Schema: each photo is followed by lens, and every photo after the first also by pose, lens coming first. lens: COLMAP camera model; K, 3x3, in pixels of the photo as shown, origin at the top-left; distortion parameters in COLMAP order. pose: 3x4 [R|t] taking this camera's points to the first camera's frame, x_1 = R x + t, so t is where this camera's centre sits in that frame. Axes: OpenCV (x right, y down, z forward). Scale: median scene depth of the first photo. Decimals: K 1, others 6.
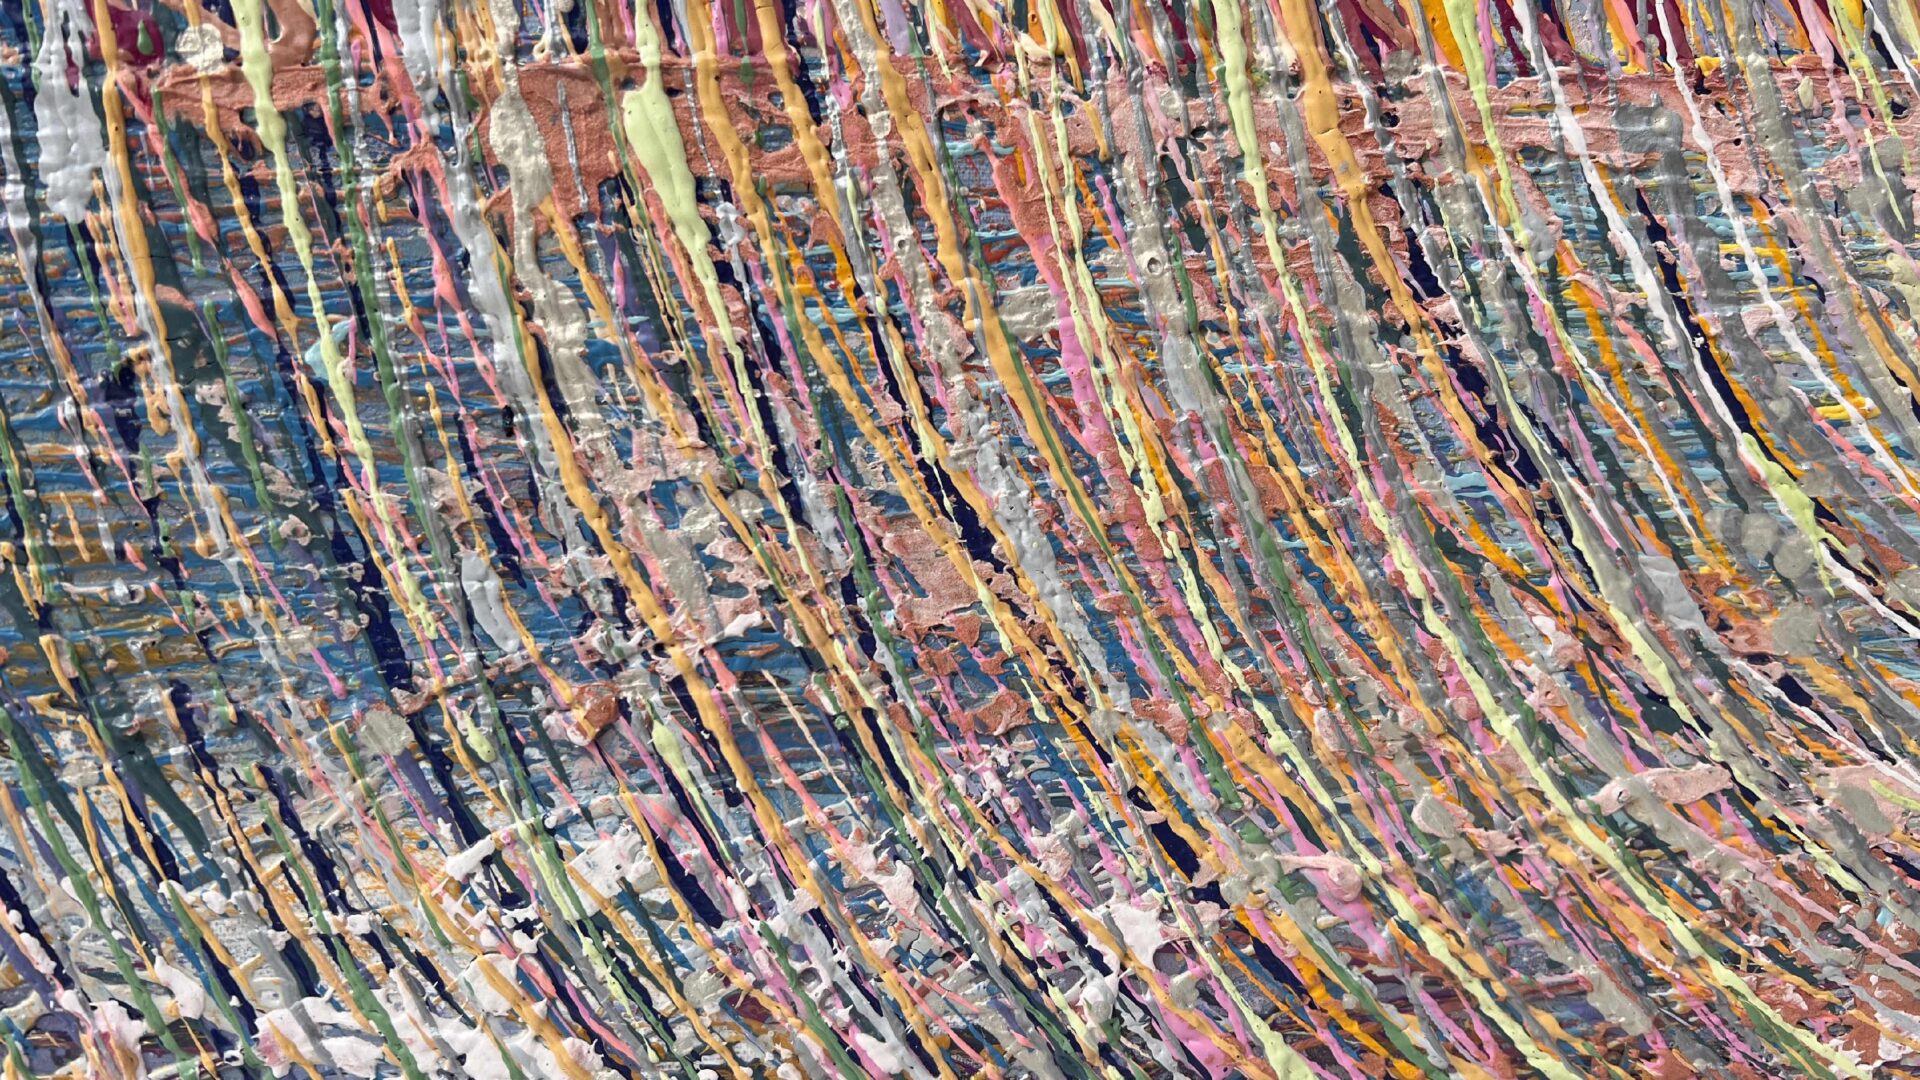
lens RADIAL K [[1385.6, 0, 960.0], [0, 1385.6, 540.0], [0, 0, 1]] dist [0.046845, -0.081775]
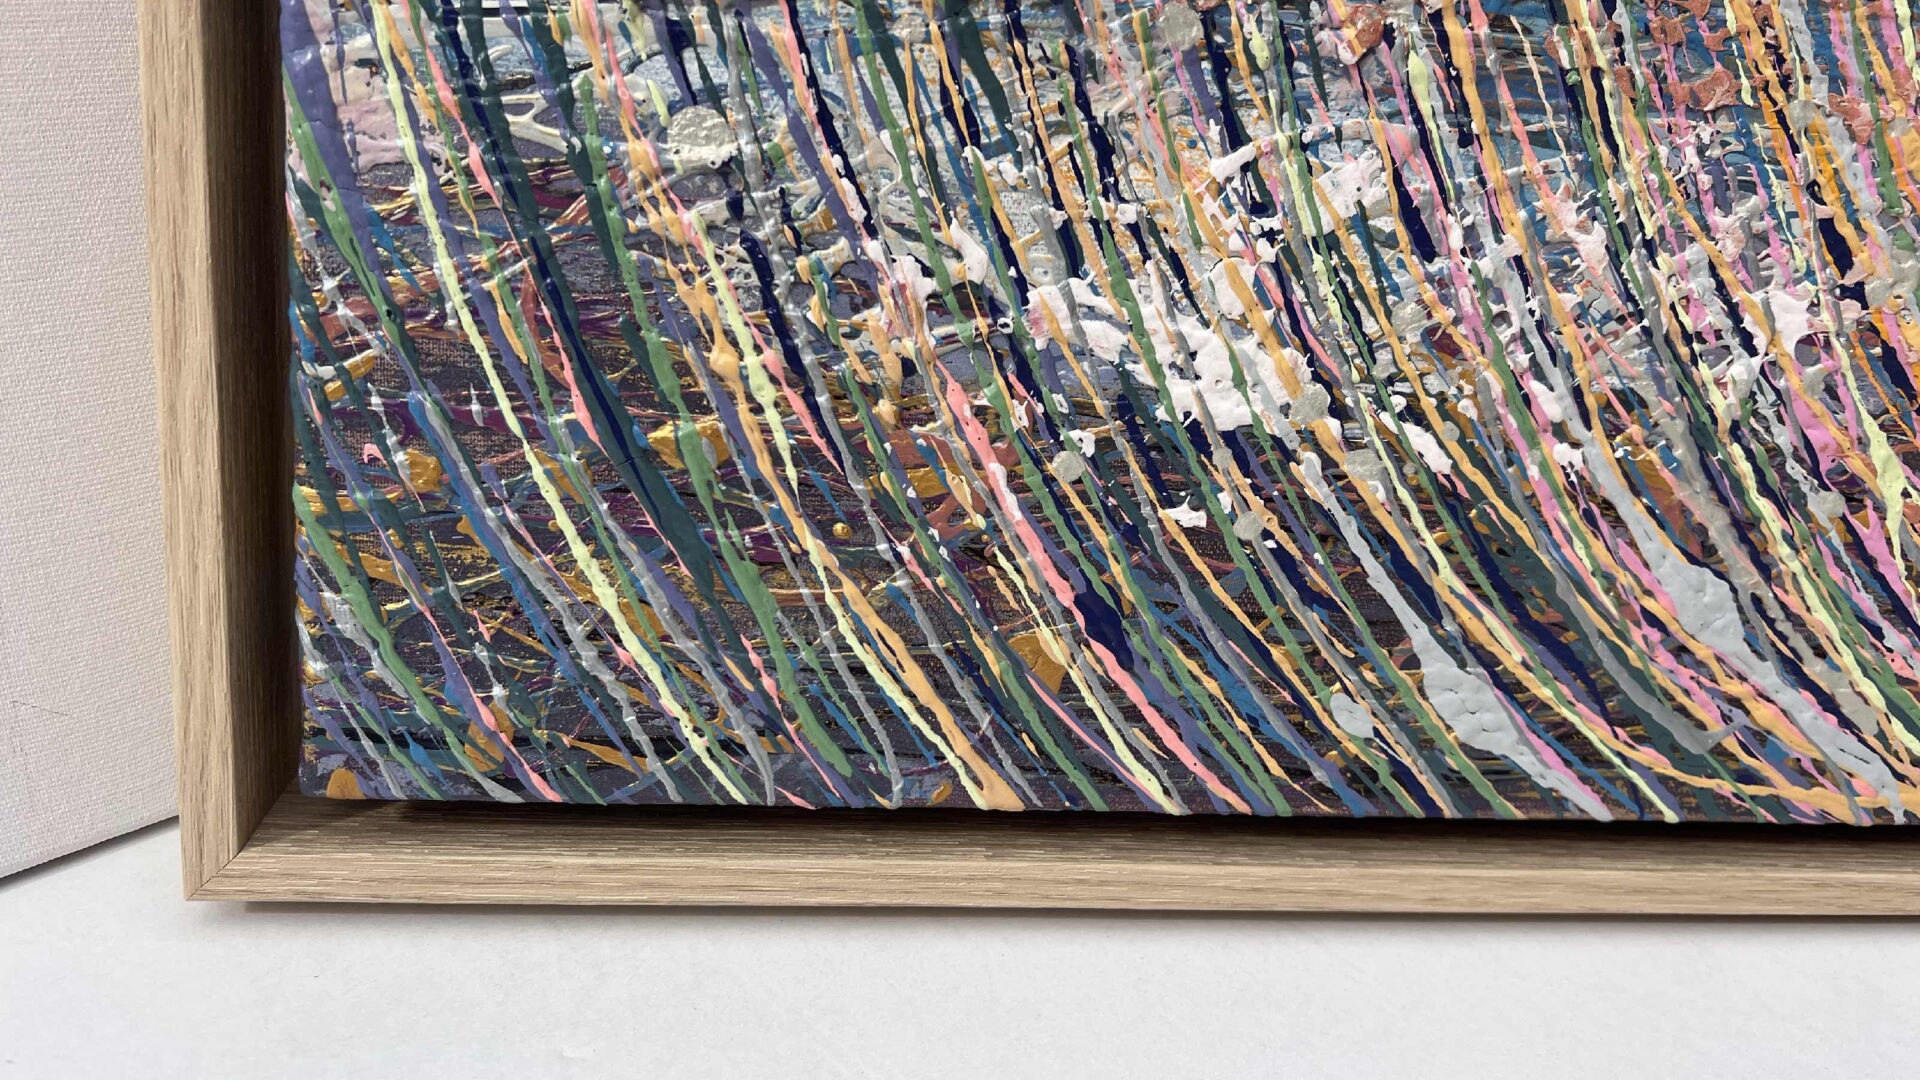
lens RADIAL K [[1385.6, 0, 960.0], [0, 1385.6, 540.0], [0, 0, 1]] dist [0.046845, -0.081775]
pose [[0.995777, 0.091703, 0.004421, -0.523515], [-0.091273, 0.983597, 0.155584, 0.356591], [0.009919, -0.155330, 0.987813, -0.102675]]
